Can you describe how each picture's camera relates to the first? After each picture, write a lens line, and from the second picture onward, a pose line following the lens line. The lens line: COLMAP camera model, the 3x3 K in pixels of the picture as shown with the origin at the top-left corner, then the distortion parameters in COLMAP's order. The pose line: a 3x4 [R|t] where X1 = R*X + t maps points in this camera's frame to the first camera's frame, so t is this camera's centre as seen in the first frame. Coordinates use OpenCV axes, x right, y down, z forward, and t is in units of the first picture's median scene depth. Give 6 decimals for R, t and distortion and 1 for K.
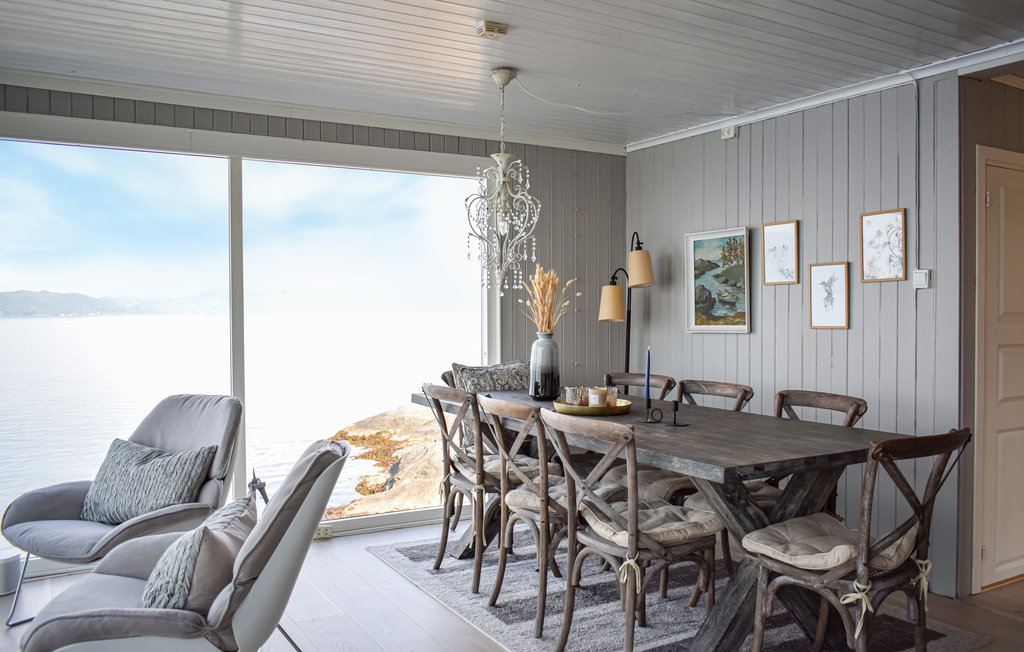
lens RADIAL K [[839.9, 0, 512.5], [0, 839.9, 363.4], [0, 0, 1]] dist [-0.043290, 0.010014]
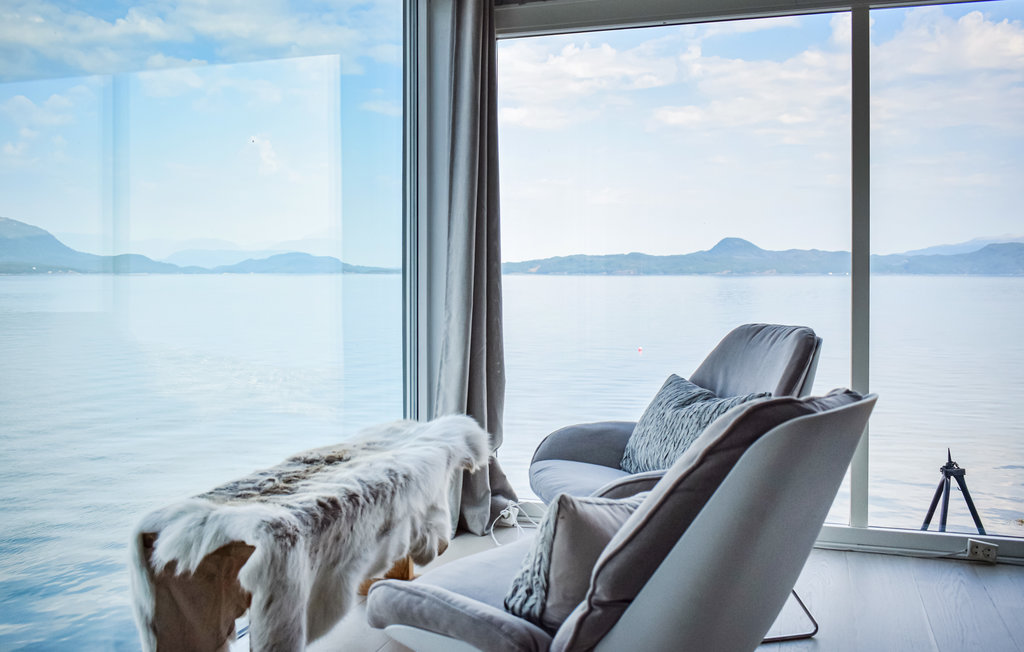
lens RADIAL K [[890.5, 0, 511.8], [0, 890.5, 284.2], [0, 0, 1]] dist [-0.033593, 0.000313]
pose [[0.655497, 0.008396, -0.755151, 0.099731], [-0.046737, 0.998472, -0.029468, 0.058127], [0.753750, 0.054610, 0.654888, 0.509198]]
